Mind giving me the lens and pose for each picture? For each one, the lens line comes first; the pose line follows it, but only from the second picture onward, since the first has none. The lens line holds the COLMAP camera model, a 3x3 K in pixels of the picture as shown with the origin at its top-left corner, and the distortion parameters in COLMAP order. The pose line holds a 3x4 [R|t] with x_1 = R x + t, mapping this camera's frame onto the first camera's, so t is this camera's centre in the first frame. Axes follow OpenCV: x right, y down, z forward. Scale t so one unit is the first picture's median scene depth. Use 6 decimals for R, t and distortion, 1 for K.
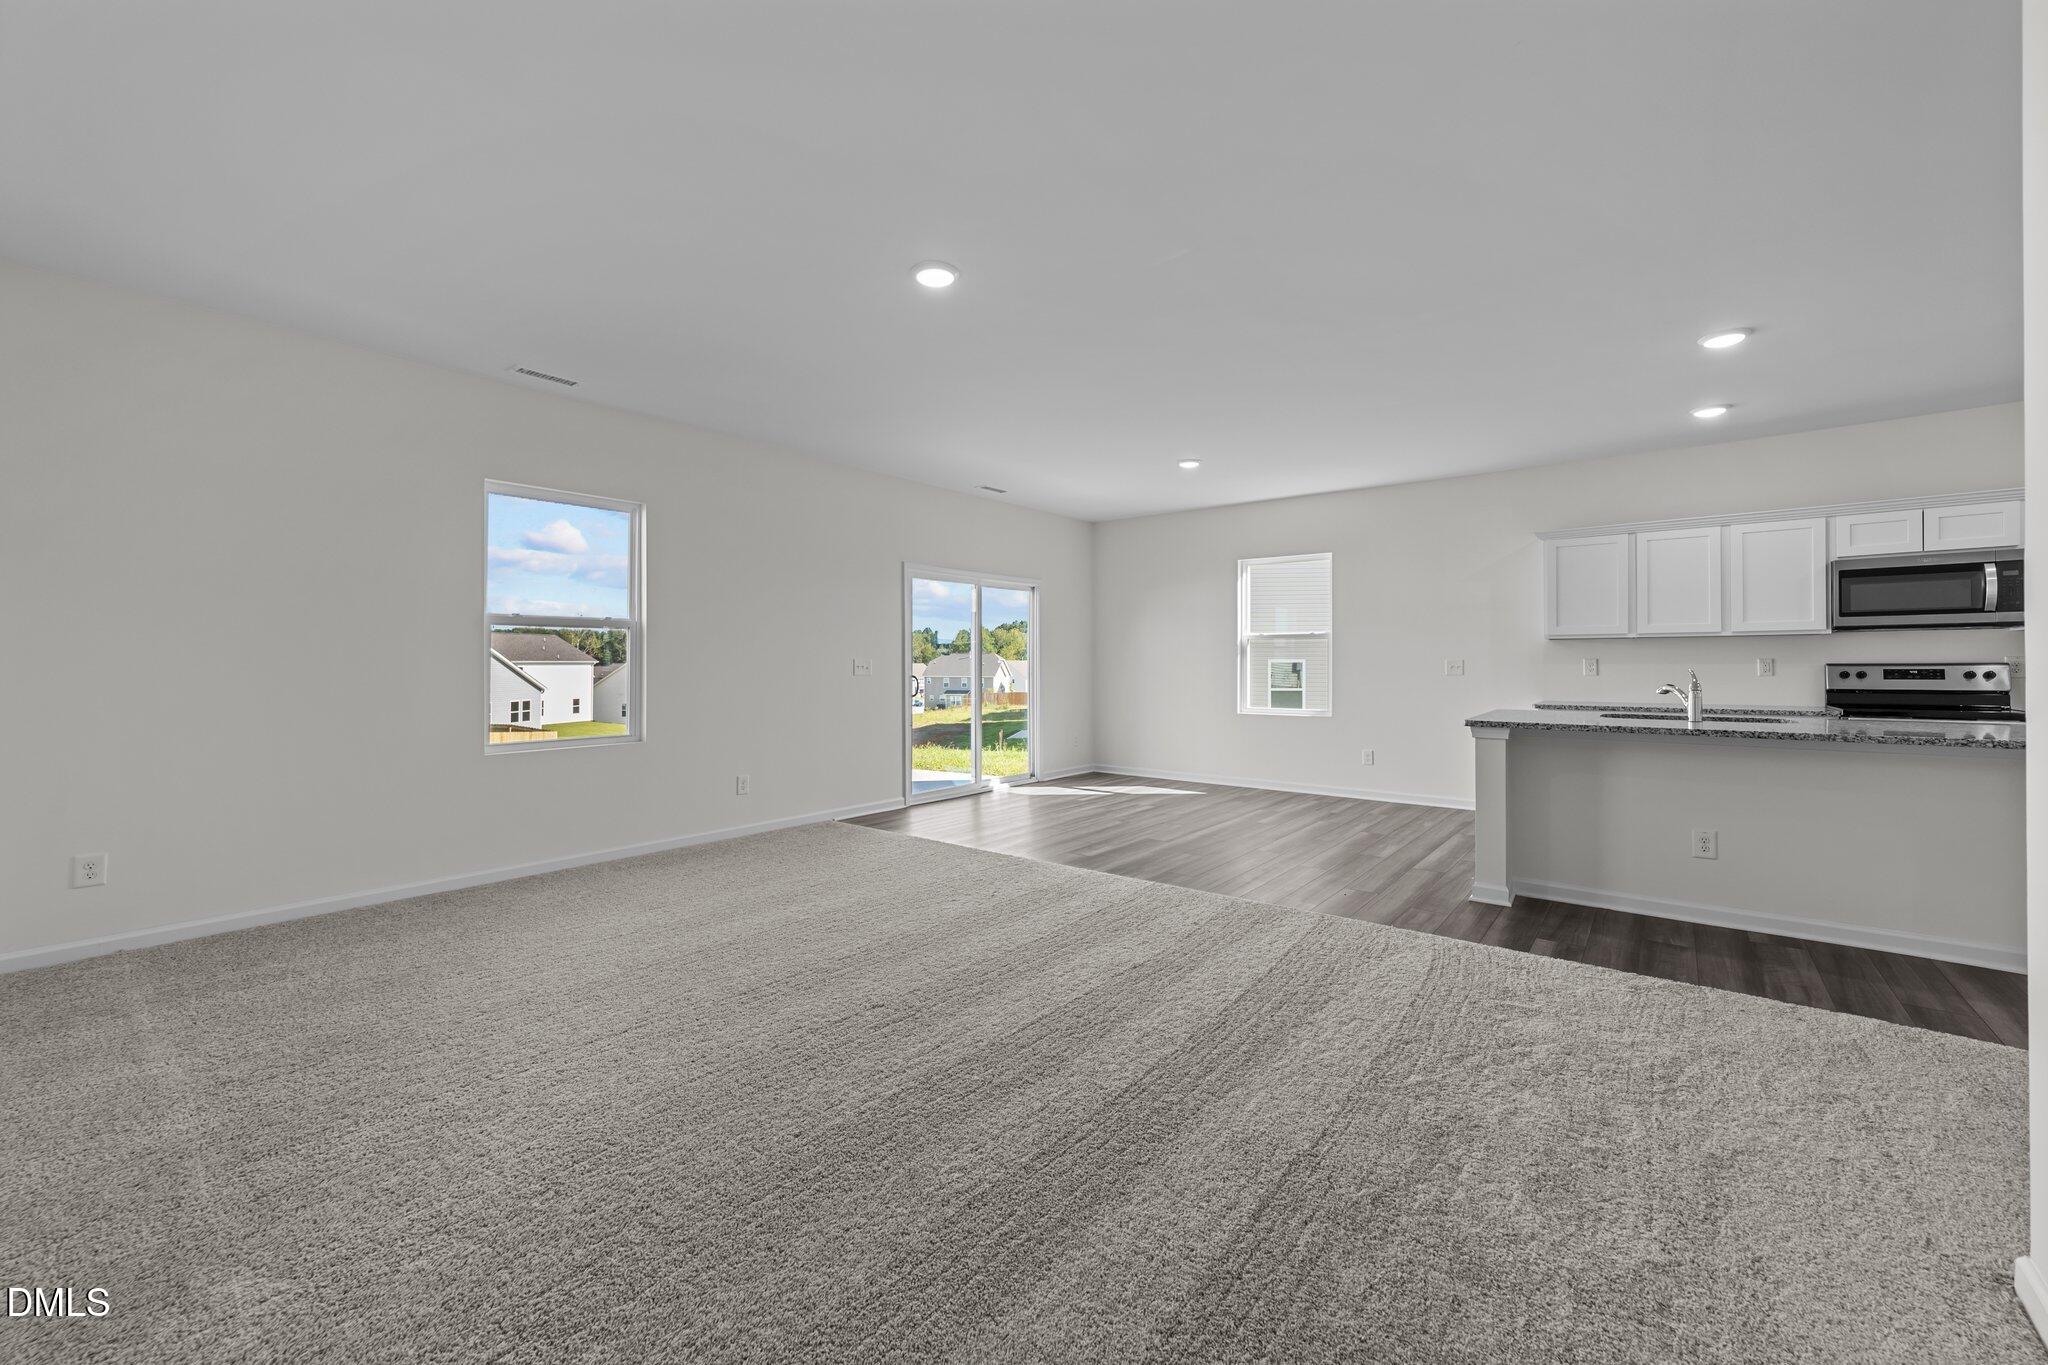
lens RADIAL K [[804.3, 0, 1028.6], [0, 804.3, 660.7], [0, 0, 1]] dist [-0.000742, 0.007291]
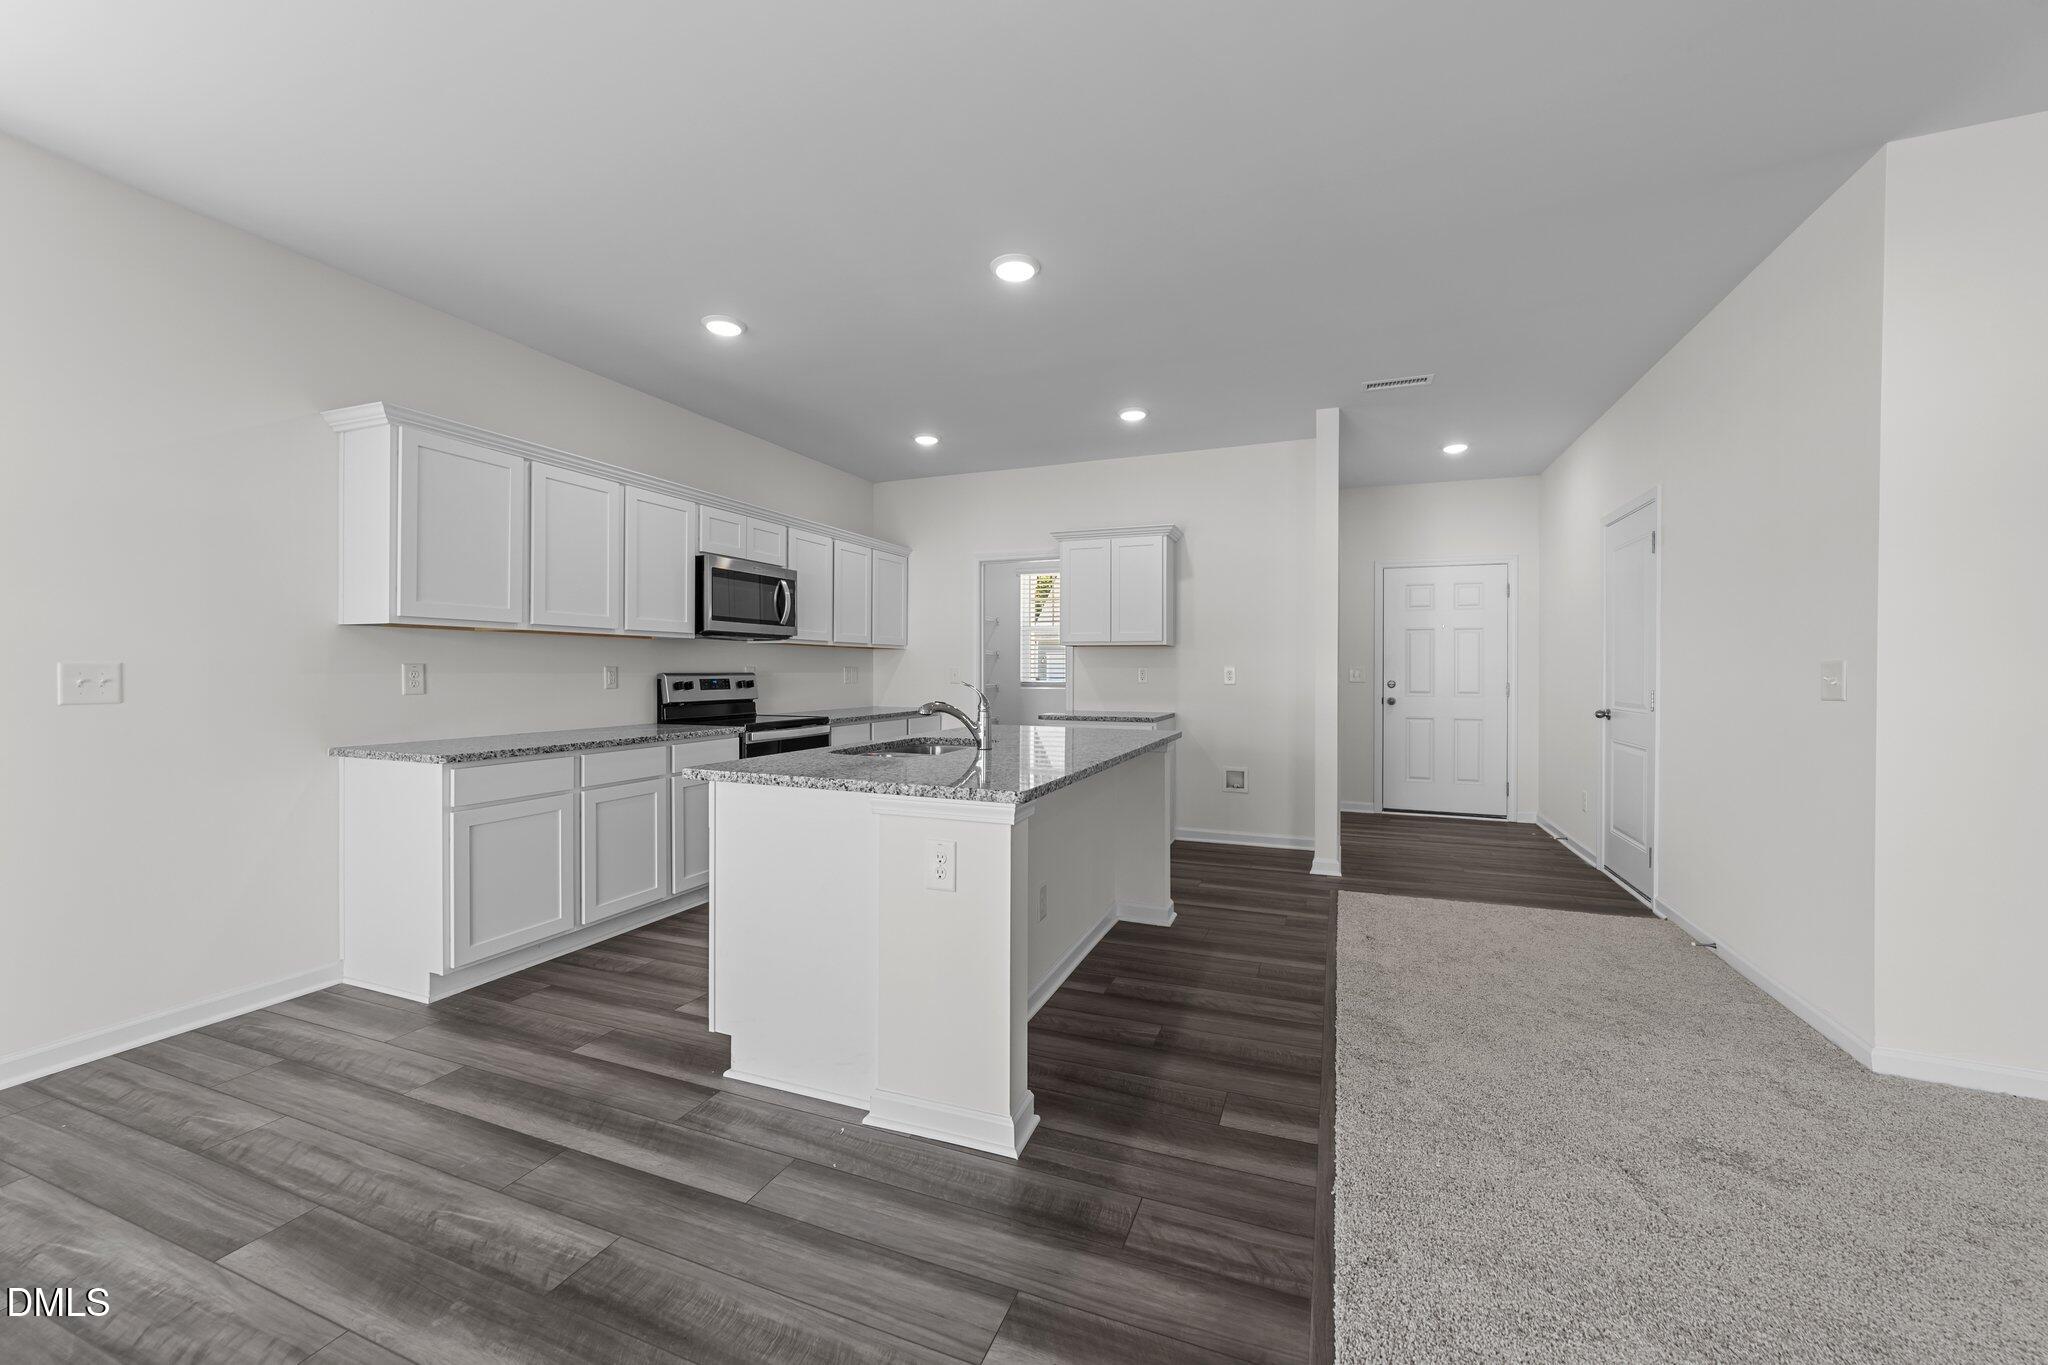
lens RADIAL K [[801.3, 0, 1028.3], [0, 801.3, 674.0], [0, 0, 1]] dist [-0.002295, 0.000464]
pose [[-0.300788, -0.000940, 0.953691, 0.068598], [-0.005452, 0.999985, -0.000734, 0.003423], [-0.953675, -0.005420, -0.300789, 0.925739]]
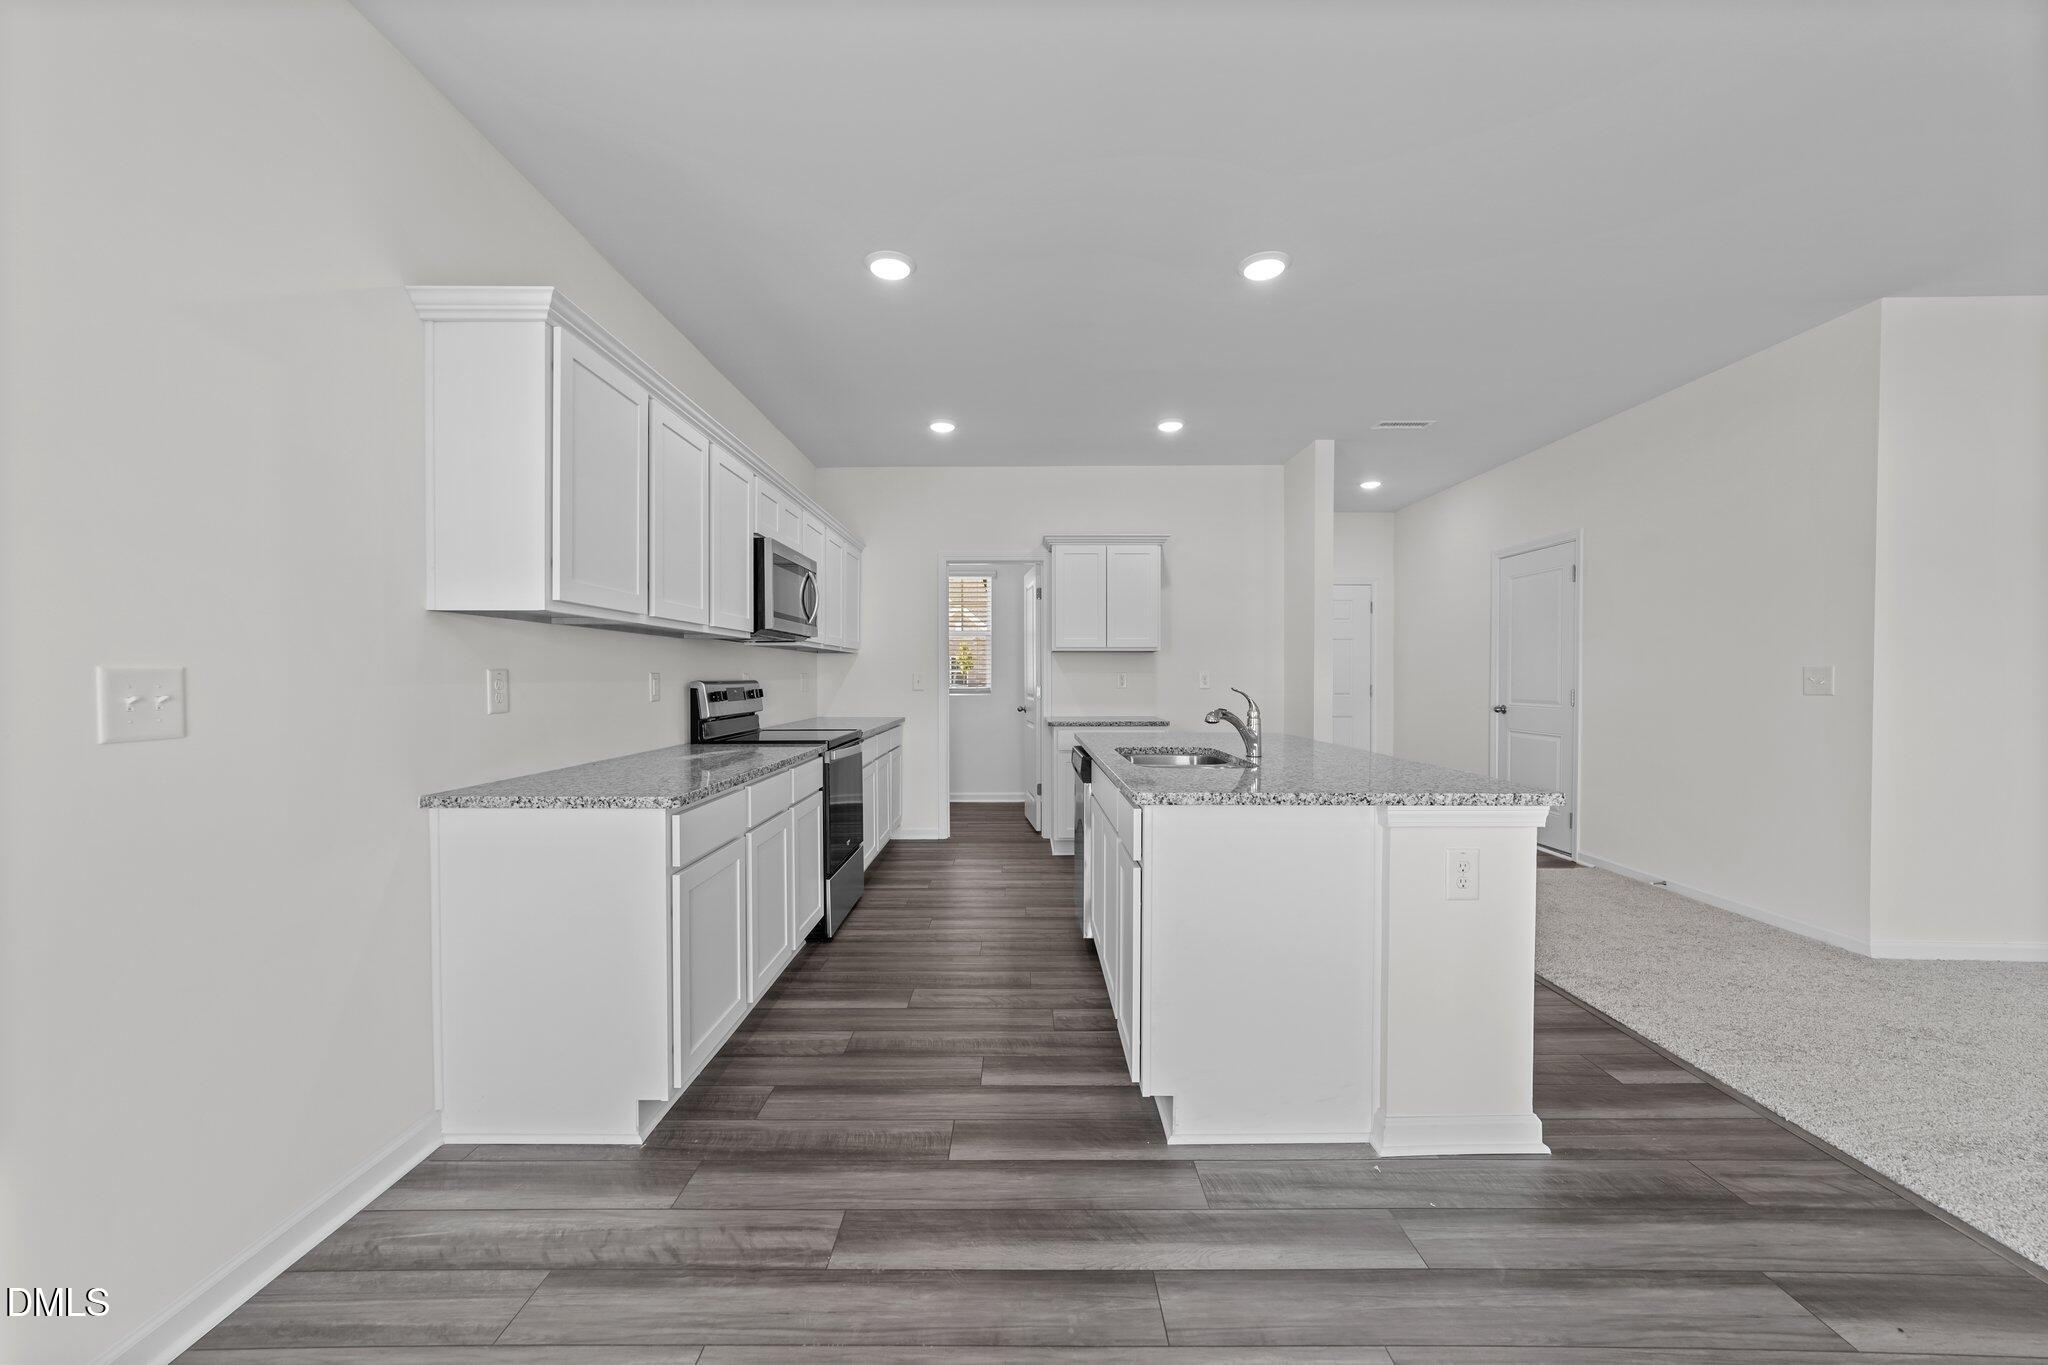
lens RADIAL K [[787.6, 0, 1026.5], [0, 787.6, 691.4], [0, 0, 1]] dist [-0.016073, 0.008591]
pose [[-0.631688, -0.008551, 0.775175, 0.309130], [0.001297, 0.999926, 0.012087, 0.004960], [-0.775221, 0.008641, -0.631630, 1.259189]]
